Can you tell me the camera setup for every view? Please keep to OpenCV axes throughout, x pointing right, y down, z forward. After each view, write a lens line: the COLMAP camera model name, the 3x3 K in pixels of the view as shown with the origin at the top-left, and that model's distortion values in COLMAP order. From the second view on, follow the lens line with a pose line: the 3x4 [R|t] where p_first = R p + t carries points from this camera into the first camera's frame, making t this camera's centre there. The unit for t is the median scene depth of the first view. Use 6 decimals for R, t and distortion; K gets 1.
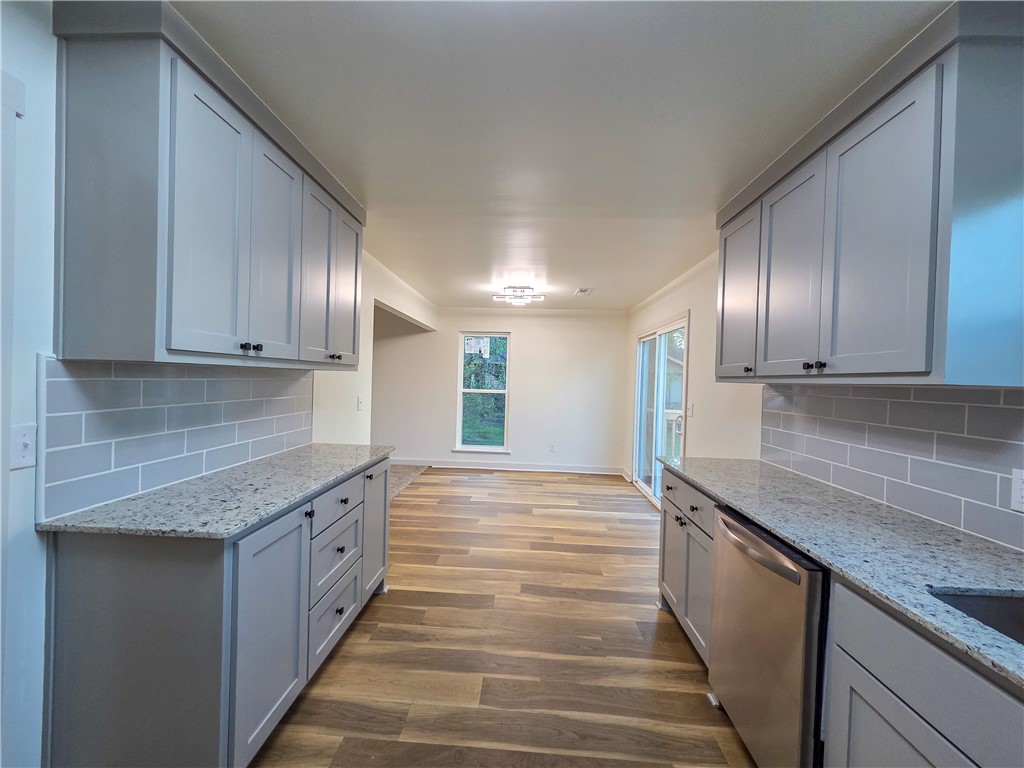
lens RADIAL K [[415.5, 0, 505.2], [0, 415.5, 383.9], [0, 0, 1]] dist [0.003496, -0.000773]
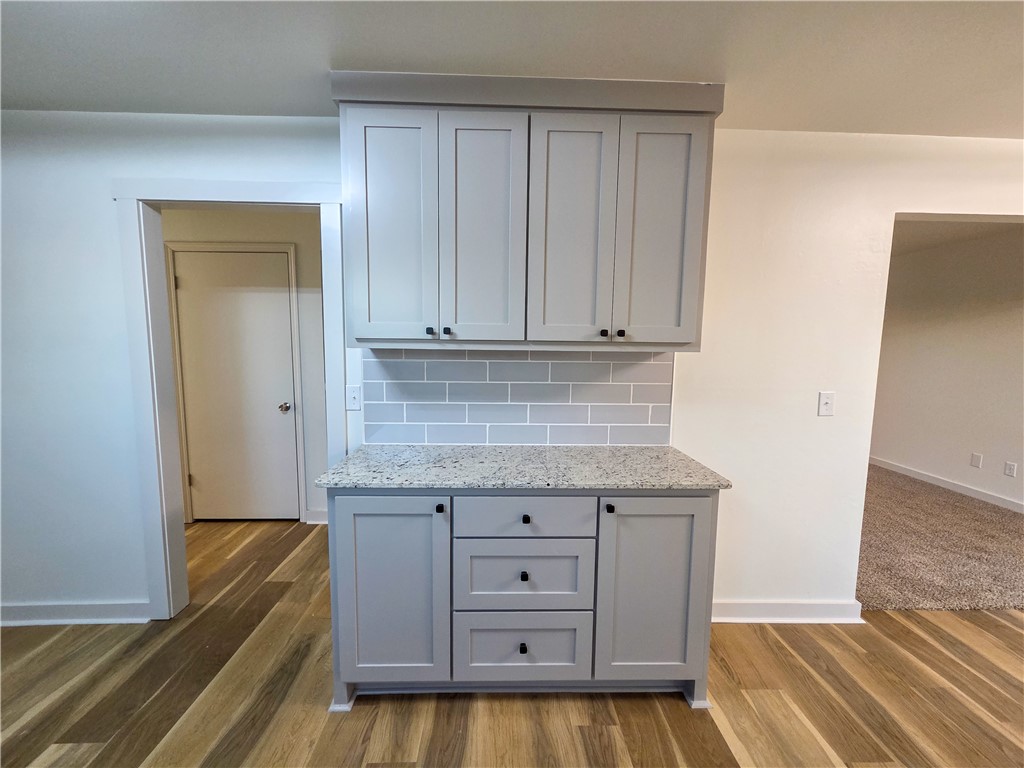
lens RADIAL K [[415.5, 0, 505.9], [0, 415.5, 384.5], [0, 0, 1]] dist [0.003496, -0.000773]
pose [[0.082400, 0.073831, -0.993861, 0.449116], [-0.022484, 0.997136, 0.072210, -0.033355], [0.996346, 0.016395, 0.083824, 1.072226]]
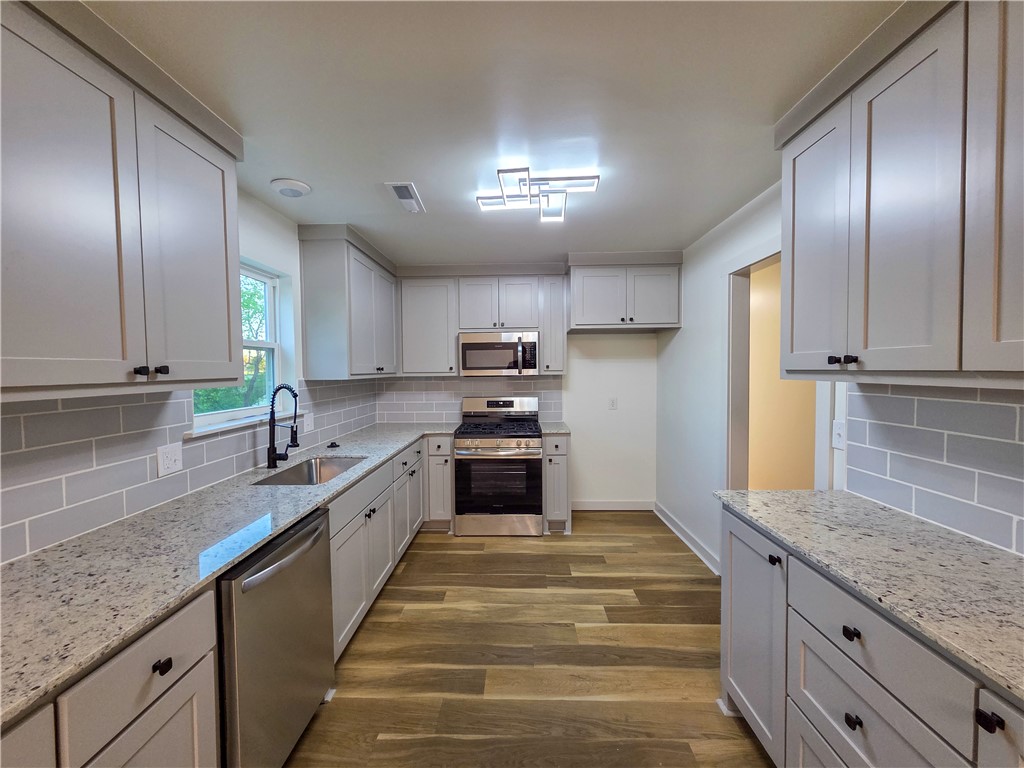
lens RADIAL K [[415.5, 0, 503.4], [0, 415.5, 381.1], [0, 0, 1]] dist [0.003496, -0.000773]
pose [[-0.999652, -0.015750, -0.021171, 0.094488], [-0.016587, 0.999063, 0.039978, -0.067301], [0.020521, 0.040315, -0.998976, 1.813674]]
